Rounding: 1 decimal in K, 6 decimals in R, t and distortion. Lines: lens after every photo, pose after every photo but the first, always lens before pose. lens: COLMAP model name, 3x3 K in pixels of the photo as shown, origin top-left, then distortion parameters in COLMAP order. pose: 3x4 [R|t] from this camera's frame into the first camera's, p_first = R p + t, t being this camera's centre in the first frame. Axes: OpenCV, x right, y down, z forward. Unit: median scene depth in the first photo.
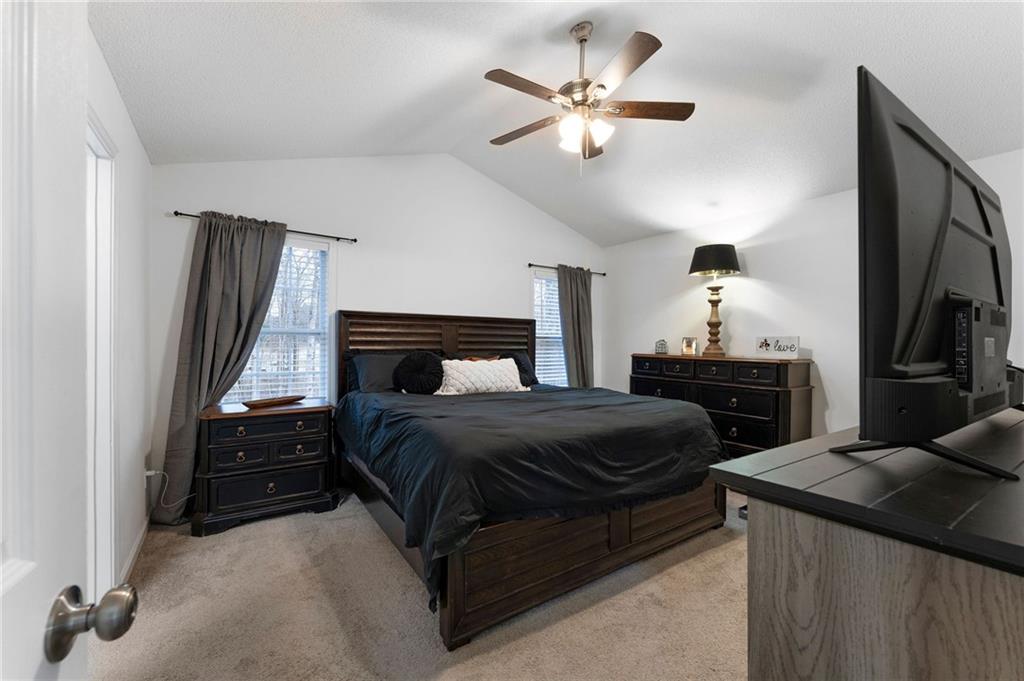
lens RADIAL K [[410.3, 0, 512.0], [0, 410.3, 340.5], [0, 0, 1]] dist [0.001145, 0.000016]
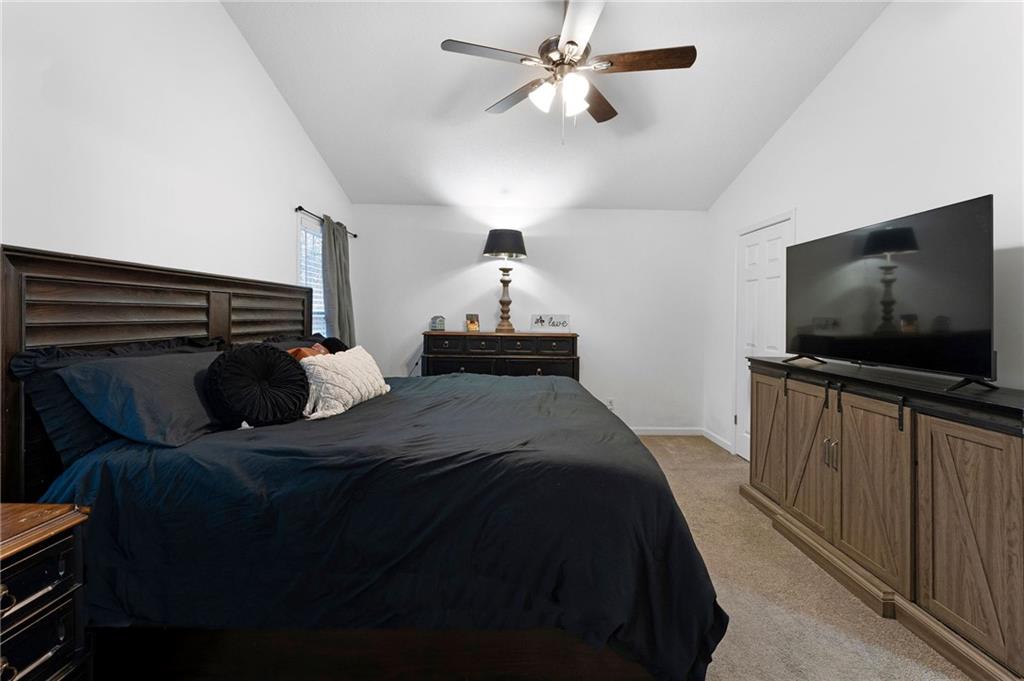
lens RADIAL K [[420.8, 0, 510.2], [0, 420.8, 315.1], [0, 0, 1]] dist [-0.000757, -0.000029]
pose [[0.553014, -0.001736, 0.833170, -0.428423], [-0.009529, 0.999919, 0.008408, -0.015885], [-0.833117, -0.012589, 0.552953, 0.370627]]
